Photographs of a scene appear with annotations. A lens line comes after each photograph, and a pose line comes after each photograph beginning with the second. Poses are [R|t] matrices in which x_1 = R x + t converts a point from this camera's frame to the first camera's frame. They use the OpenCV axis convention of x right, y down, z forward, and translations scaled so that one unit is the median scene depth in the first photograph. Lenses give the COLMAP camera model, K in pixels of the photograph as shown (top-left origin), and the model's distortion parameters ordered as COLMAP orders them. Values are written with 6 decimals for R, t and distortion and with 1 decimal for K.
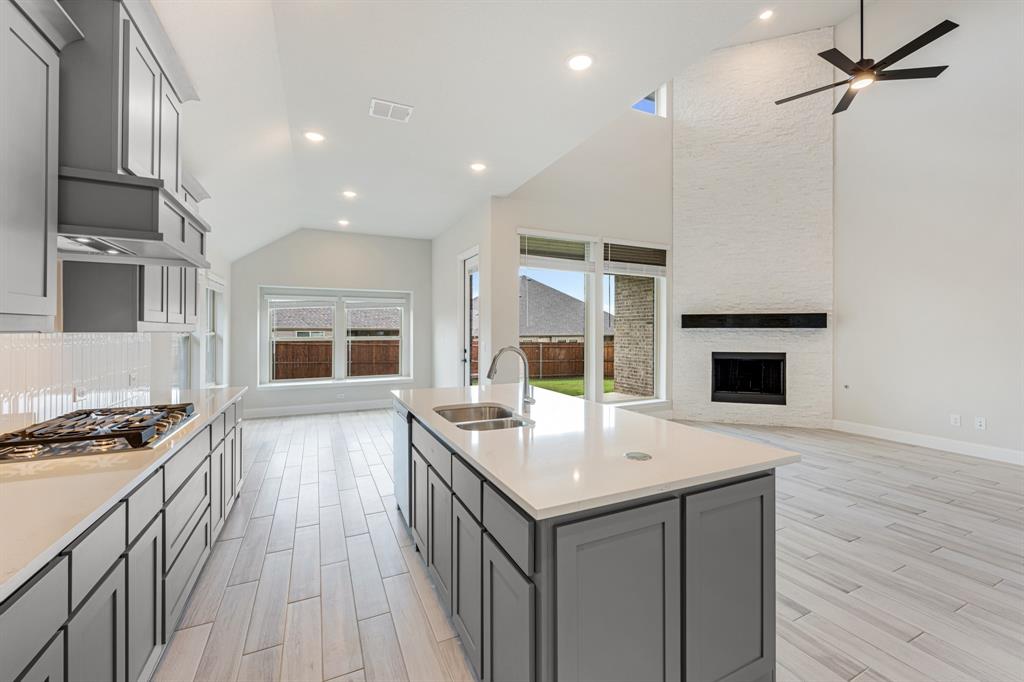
lens RADIAL K [[413.0, 0, 519.1], [0, 413.0, 331.2], [0, 0, 1]] dist [-0.006261, -0.000563]
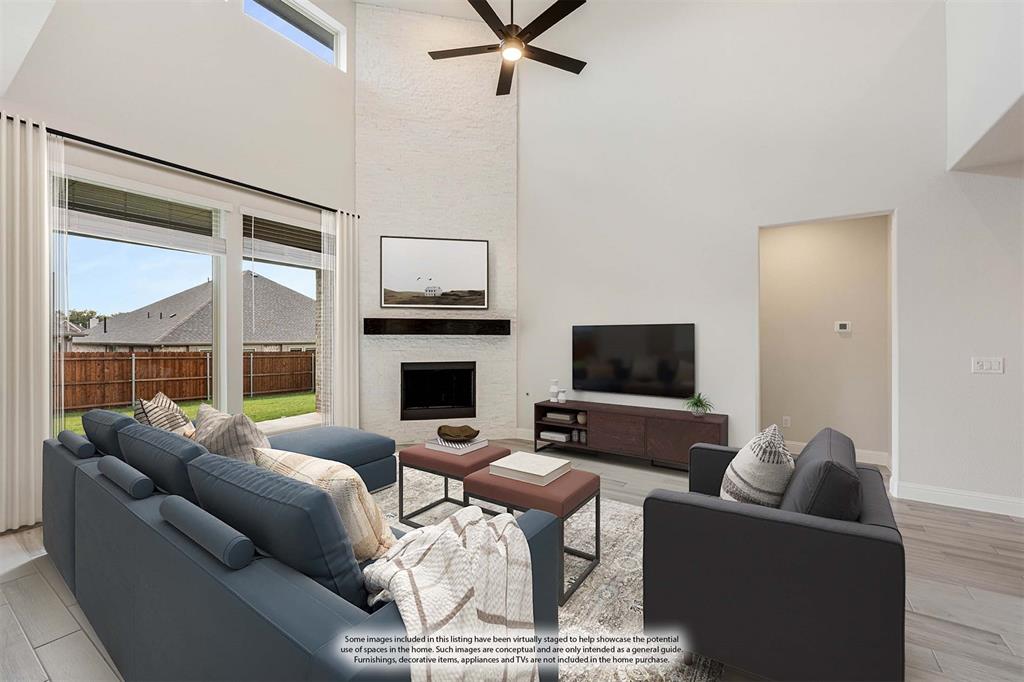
lens RADIAL K [[413.0, 0, 511.2], [0, 413.0, 338.5], [0, 0, 1]] dist [-0.006261, -0.000563]
pose [[0.860026, -0.000076, 0.510249, 0.232610], [-0.000358, 1.000000, 0.000753, -0.000437], [-0.510249, -0.000831, 0.860026, 0.149619]]
